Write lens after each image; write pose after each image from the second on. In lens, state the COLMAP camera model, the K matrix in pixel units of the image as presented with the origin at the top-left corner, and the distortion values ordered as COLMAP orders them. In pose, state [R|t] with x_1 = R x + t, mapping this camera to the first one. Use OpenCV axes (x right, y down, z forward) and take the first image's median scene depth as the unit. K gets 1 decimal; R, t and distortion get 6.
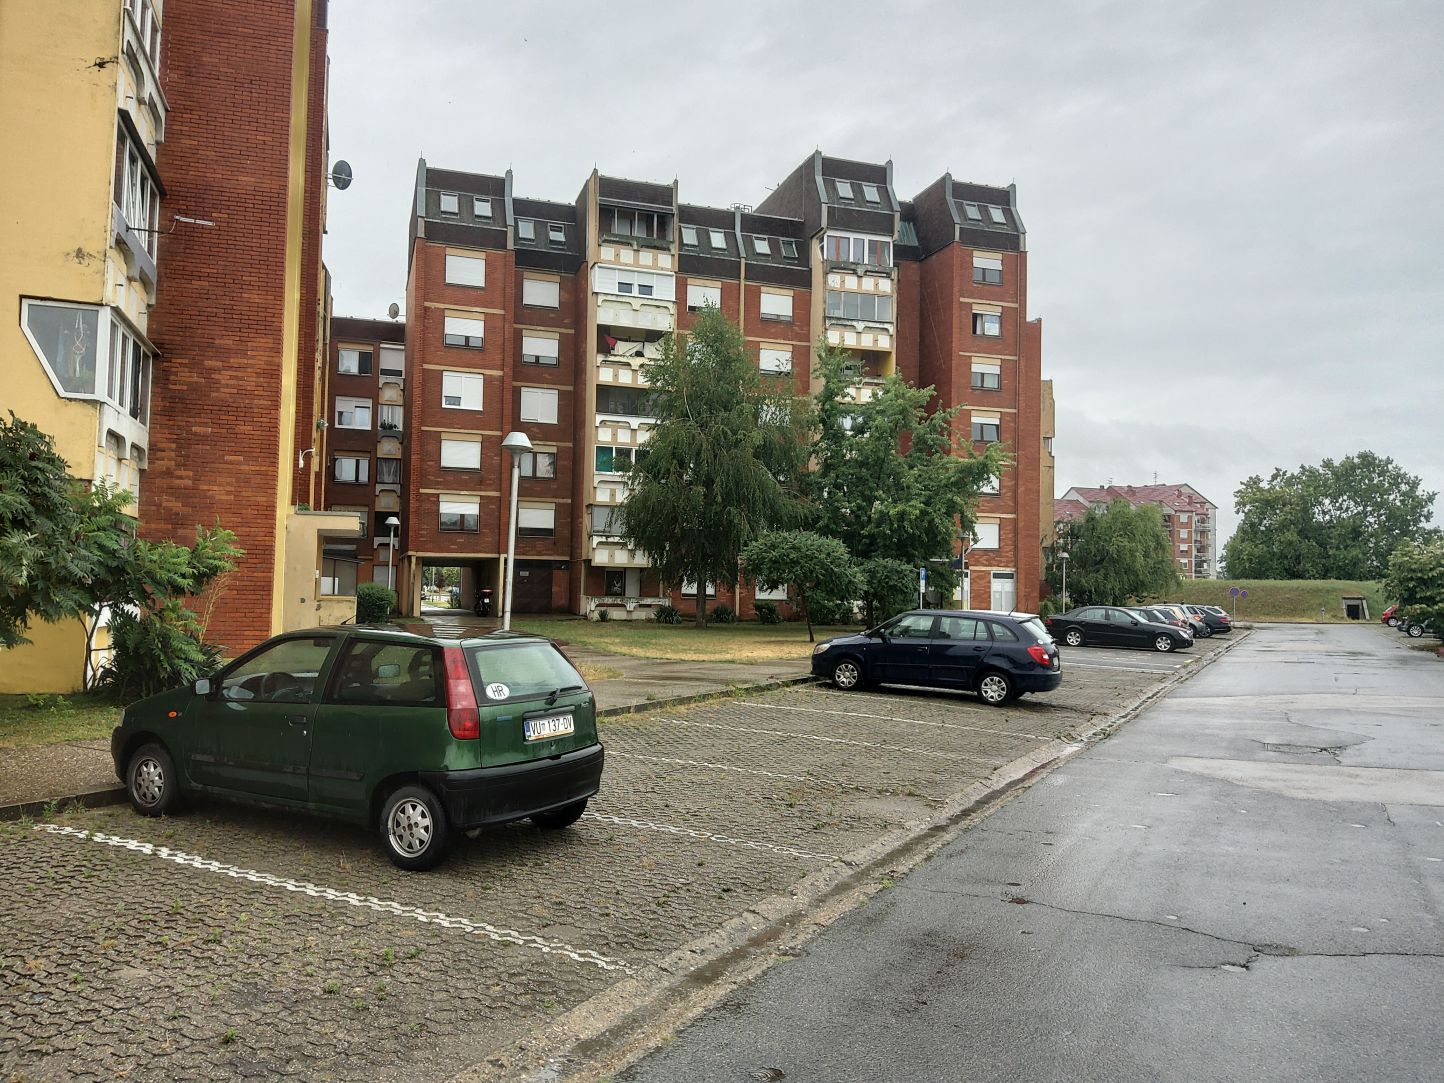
lens RADIAL K [[1123.2, 0, 736.9], [0, 1123.2, 540.4], [0, 0, 1]] dist [0.043591, -0.076868]
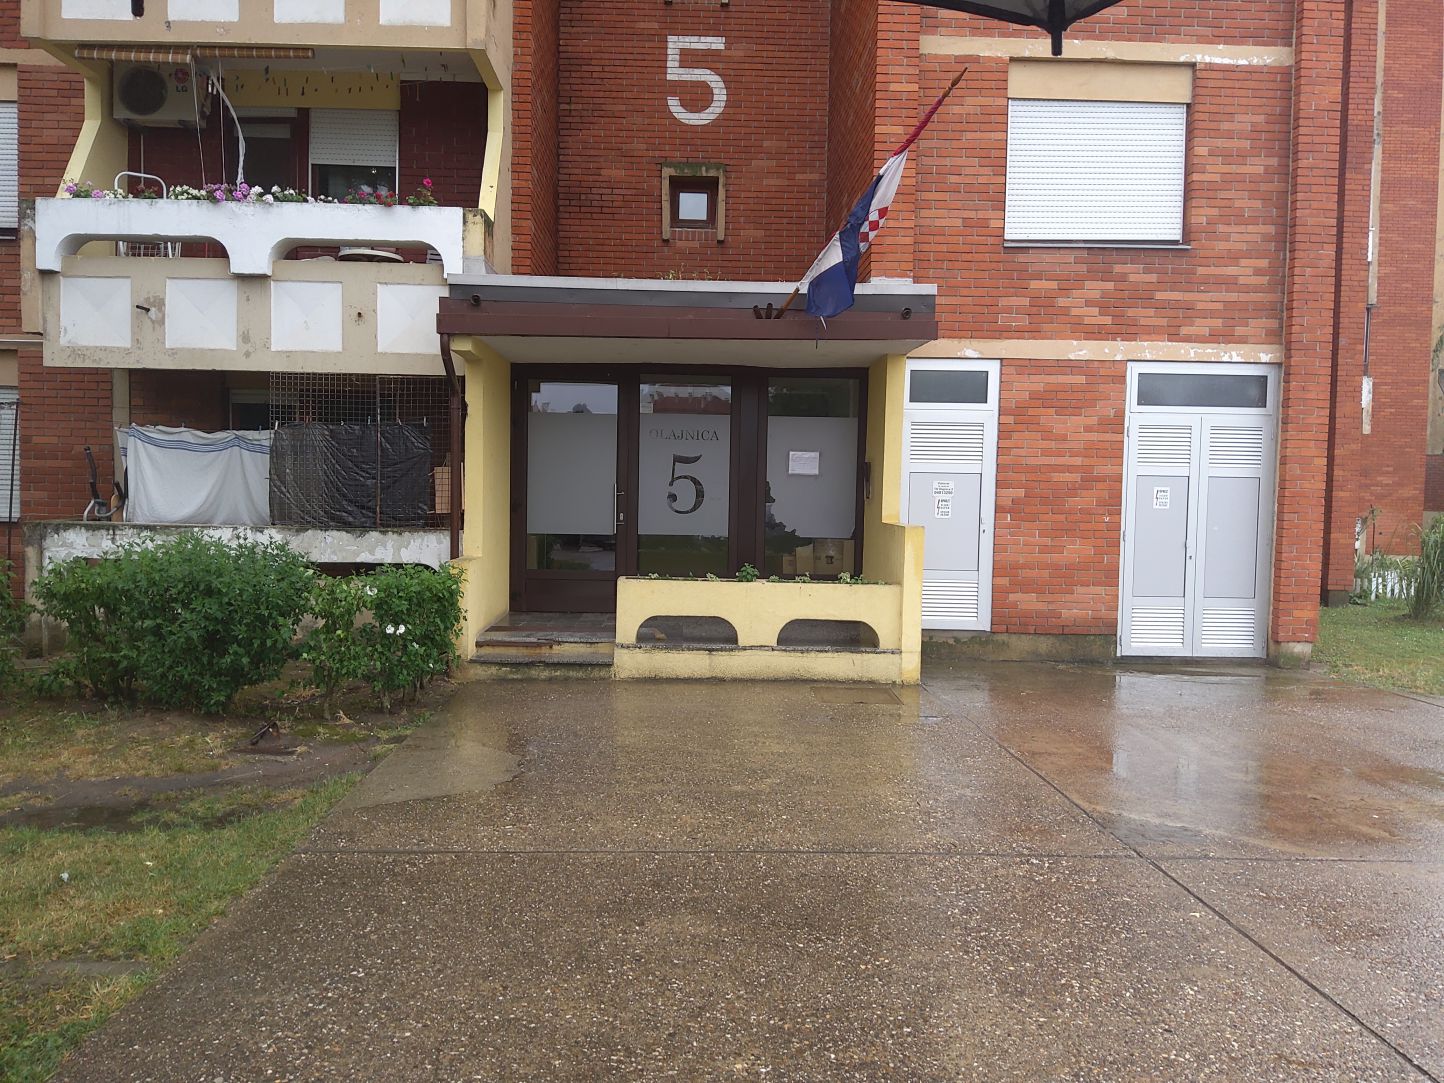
lens RADIAL K [[1123.2, 0, 747.3], [0, 1123.2, 537.3], [0, 0, 1]] dist [0.043591, -0.076868]
pose [[0.961354, 0.011737, -0.275063, 0.284496], [0.013869, 0.995758, 0.090962, 0.049400], [0.274964, -0.091262, 0.957113, 1.054544]]
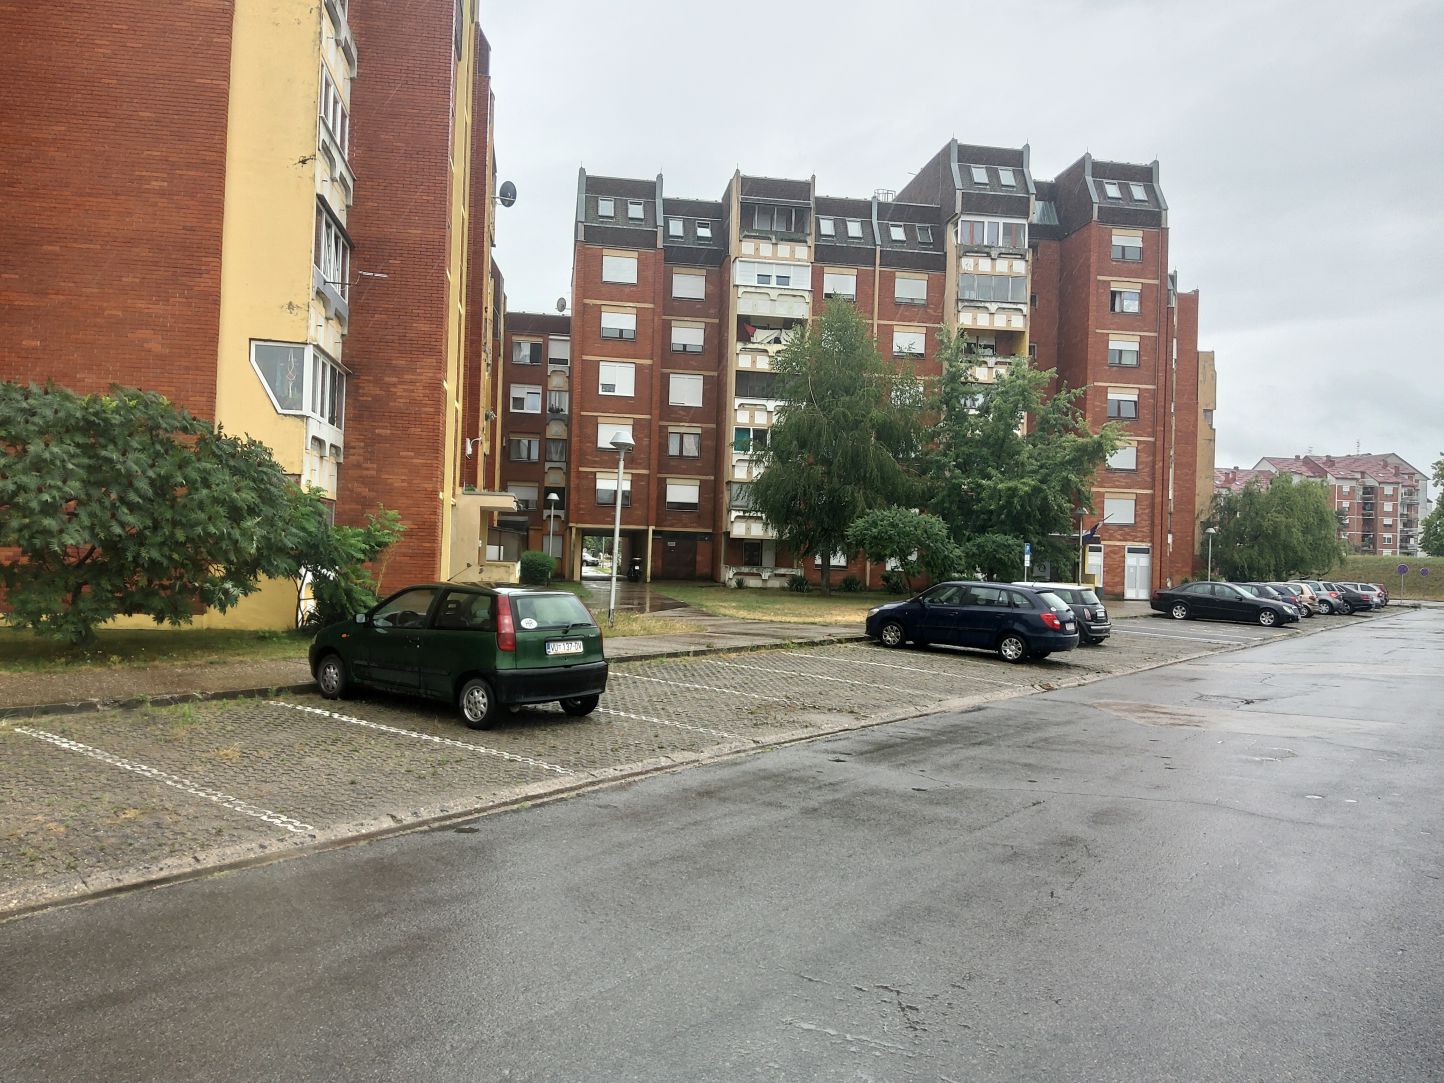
lens RADIAL K [[1123.2, 0, 729.9], [0, 1123.2, 541.9], [0, 0, 1]] dist [0.043591, -0.076868]
pose [[0.986738, 0.008976, -0.162070, 0.050100], [-0.004495, 0.999598, 0.027993, -0.004287], [0.162256, -0.026893, 0.986382, -0.081025]]
